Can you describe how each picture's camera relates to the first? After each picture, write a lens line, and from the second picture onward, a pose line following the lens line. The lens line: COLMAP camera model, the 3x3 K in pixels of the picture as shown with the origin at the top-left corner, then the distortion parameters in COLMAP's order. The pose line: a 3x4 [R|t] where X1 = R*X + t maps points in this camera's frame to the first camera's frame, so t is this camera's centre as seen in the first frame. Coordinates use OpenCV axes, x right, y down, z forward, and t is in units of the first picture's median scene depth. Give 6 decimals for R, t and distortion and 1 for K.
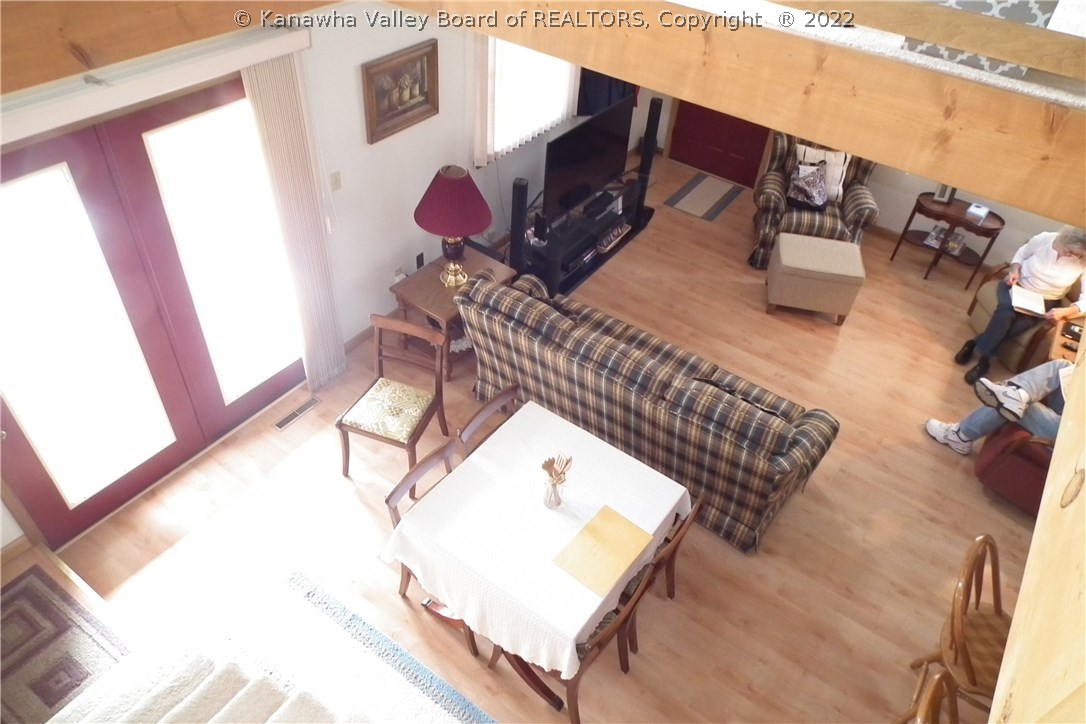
lens RADIAL K [[753.8, 0, 543.5], [0, 753.8, 365.1], [0, 0, 1]] dist [-0.006407, -0.006611]
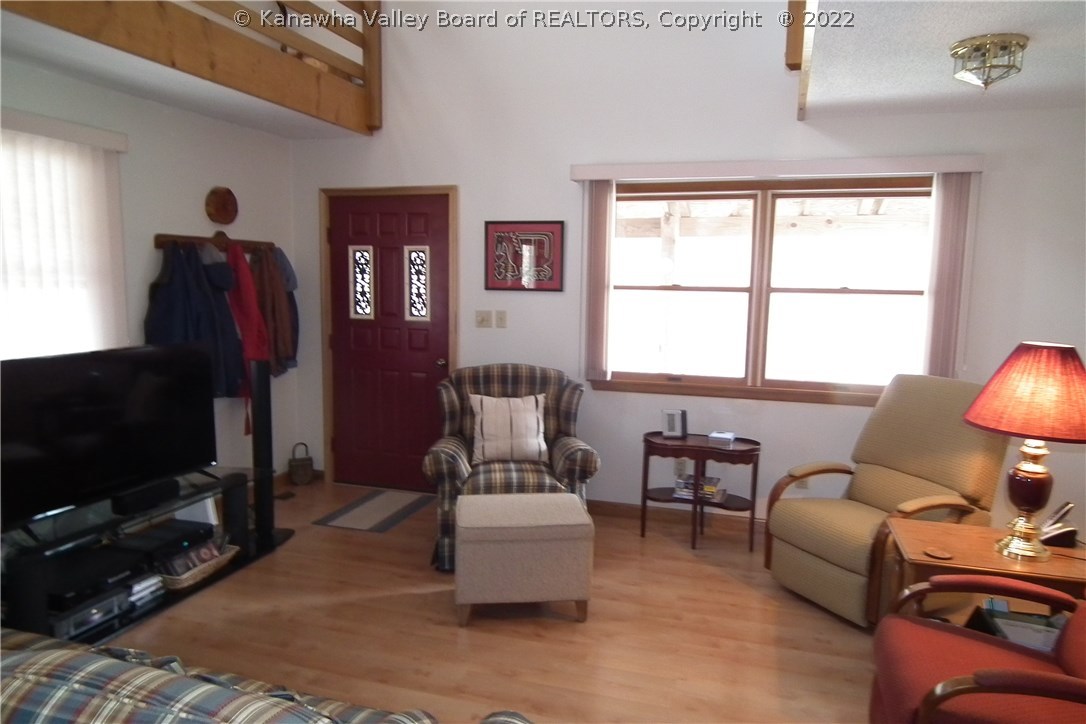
lens RADIAL K [[753.8, 0, 540.7], [0, 753.8, 367.1], [0, 0, 1]] dist [-0.006407, -0.006611]
pose [[0.952111, -0.084594, 0.293818, 0.189130], [0.234283, 0.819309, -0.523301, 0.079611], [-0.196459, 0.567077, 0.799892, 0.386989]]
